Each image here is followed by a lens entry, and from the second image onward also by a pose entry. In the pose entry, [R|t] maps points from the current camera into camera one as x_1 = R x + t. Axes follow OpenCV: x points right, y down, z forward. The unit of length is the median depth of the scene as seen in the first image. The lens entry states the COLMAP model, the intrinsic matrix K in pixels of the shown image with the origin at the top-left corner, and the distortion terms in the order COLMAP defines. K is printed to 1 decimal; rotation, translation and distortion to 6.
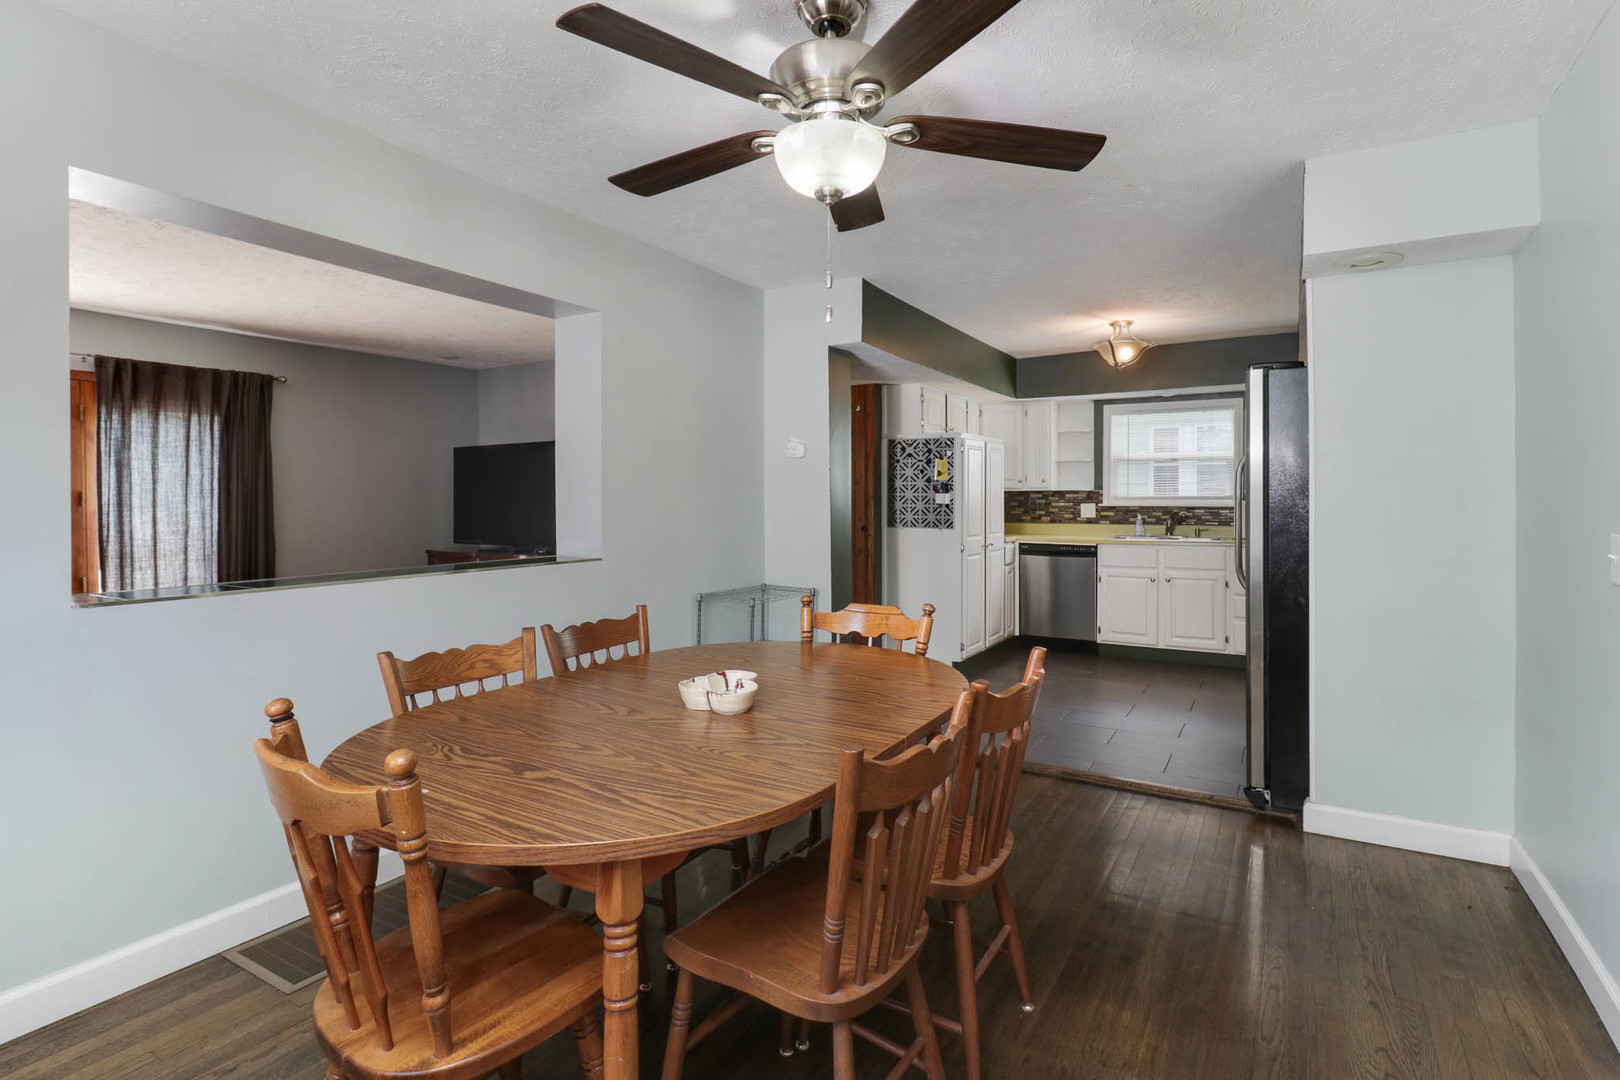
lens RADIAL K [[809.8, 0, 849.2], [0, 809.8, 512.8], [0, 0, 1]] dist [-0.000848, -0.000499]
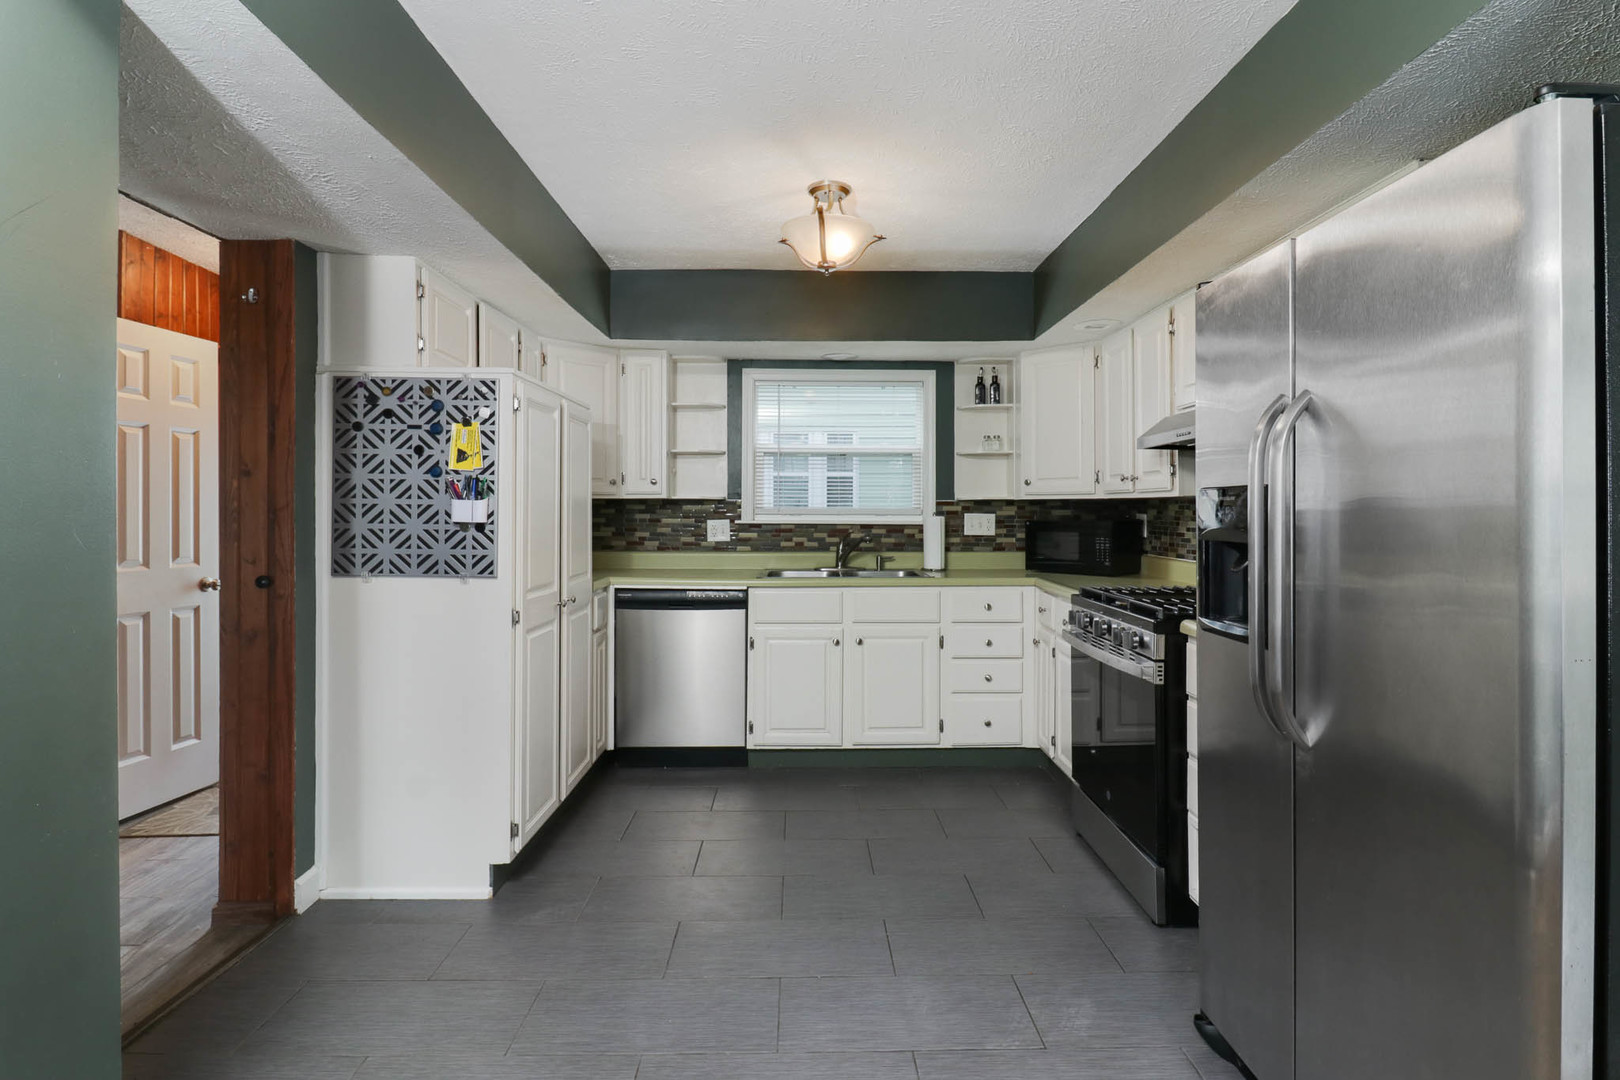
lens RADIAL K [[809.8, 0, 849.2], [0, 809.8, 512.8], [0, 0, 1]] dist [-0.000848, -0.000499]
pose [[0.849910, 0.003171, 0.526919, 0.052408], [0.004824, 0.999893, -0.013797, -0.008571], [-0.526906, 0.014268, 0.849804, 0.458934]]
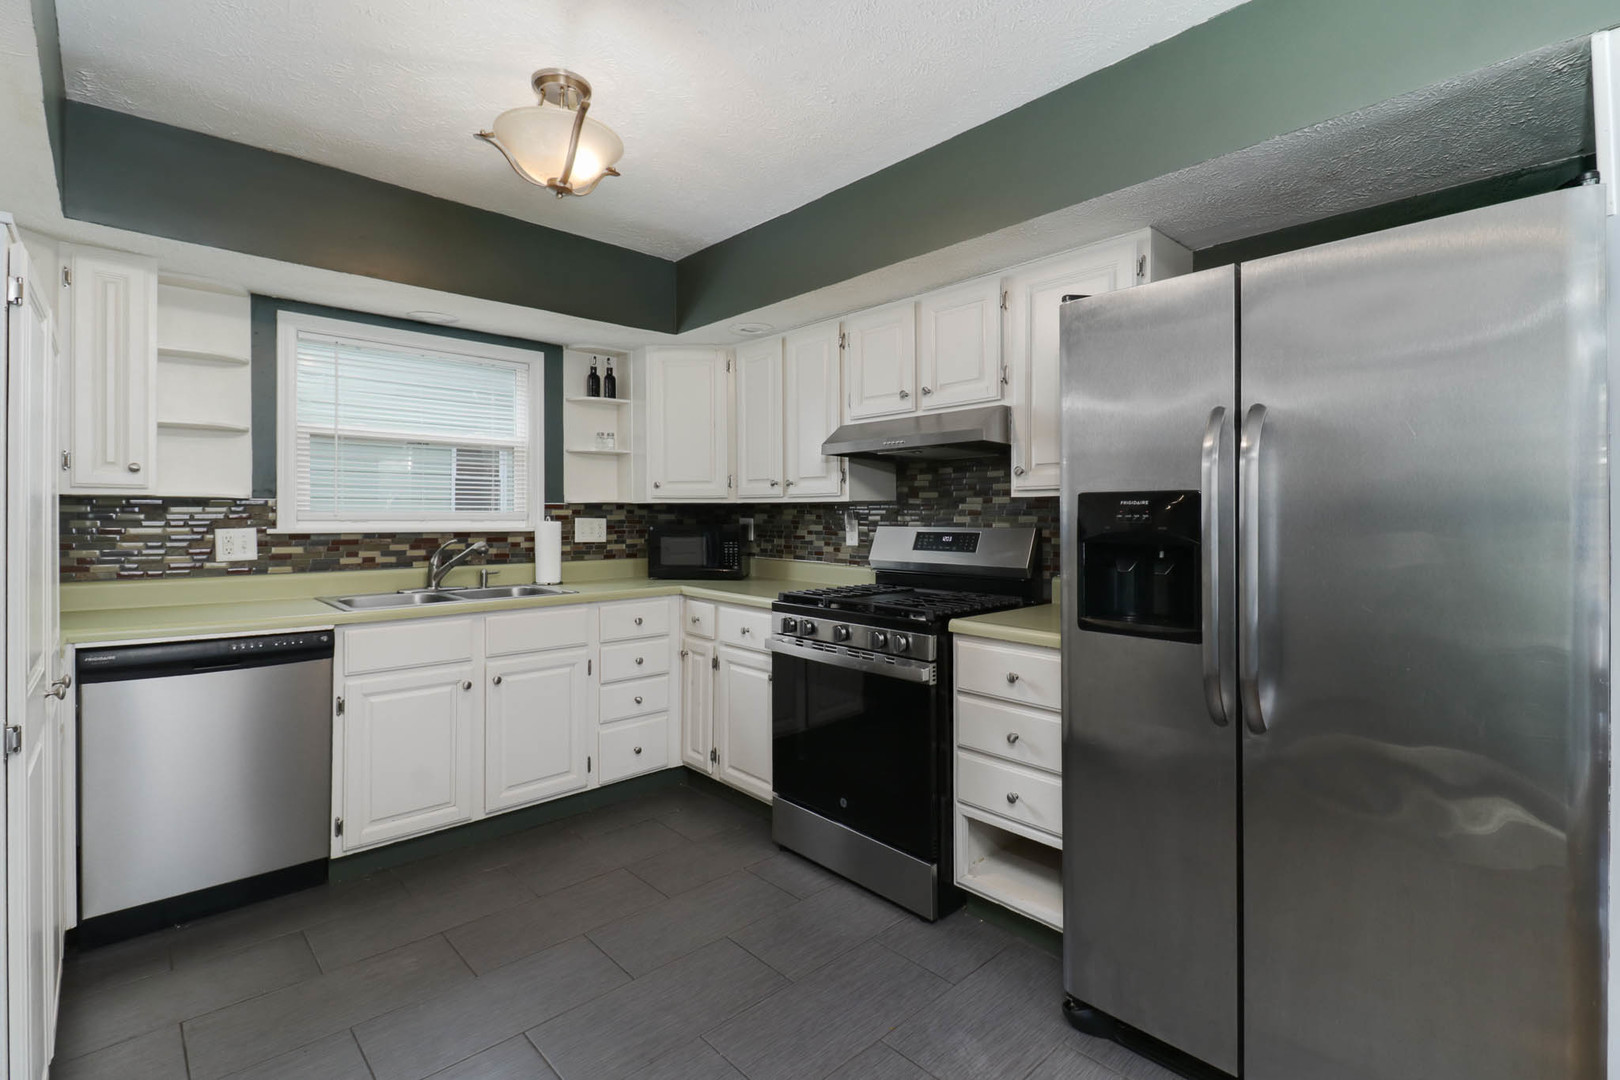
lens RADIAL K [[744.2, 0, 797.0], [0, 744.2, 514.2], [0, 0, 1]] dist [0.023296, -0.021544]
pose [[0.313140, 0.005579, 0.949690, 0.011631], [0.014639, 0.999836, -0.010701, -0.011819], [-0.949594, 0.017253, 0.313007, 0.673426]]
